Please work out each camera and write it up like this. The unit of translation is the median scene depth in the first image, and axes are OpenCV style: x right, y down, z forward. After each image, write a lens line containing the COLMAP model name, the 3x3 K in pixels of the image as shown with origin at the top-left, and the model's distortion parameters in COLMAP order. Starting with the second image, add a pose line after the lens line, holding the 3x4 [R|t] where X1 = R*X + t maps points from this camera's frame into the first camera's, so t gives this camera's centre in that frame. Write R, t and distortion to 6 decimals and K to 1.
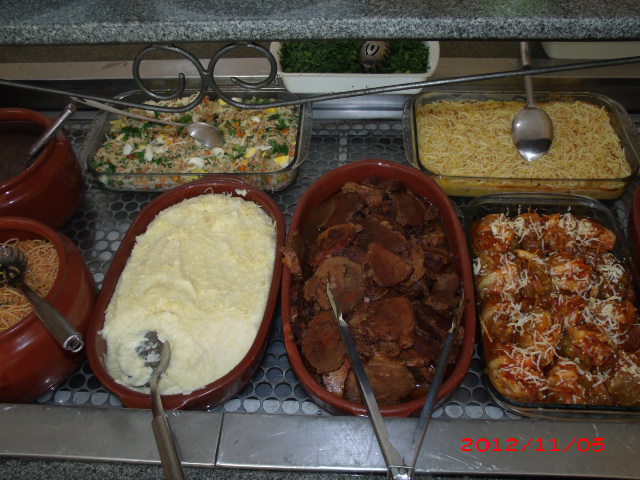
lens RADIAL K [[622.9, 0, 320.0], [0, 622.9, 240.0], [0, 0, 1]] dist [-0.168172, 0.195655]
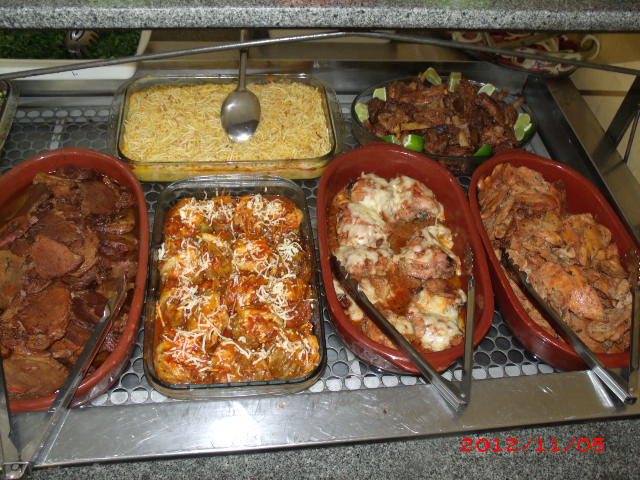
lens RADIAL K [[622.9, 0, 320.0], [0, 622.9, 240.0], [0, 0, 1]] dist [-0.168172, 0.195655]
pose [[0.971028, -0.053603, 0.232877, 0.287282], [0.046247, 0.998247, 0.036939, -0.001658], [-0.234448, -0.025099, 0.971805, -0.040949]]
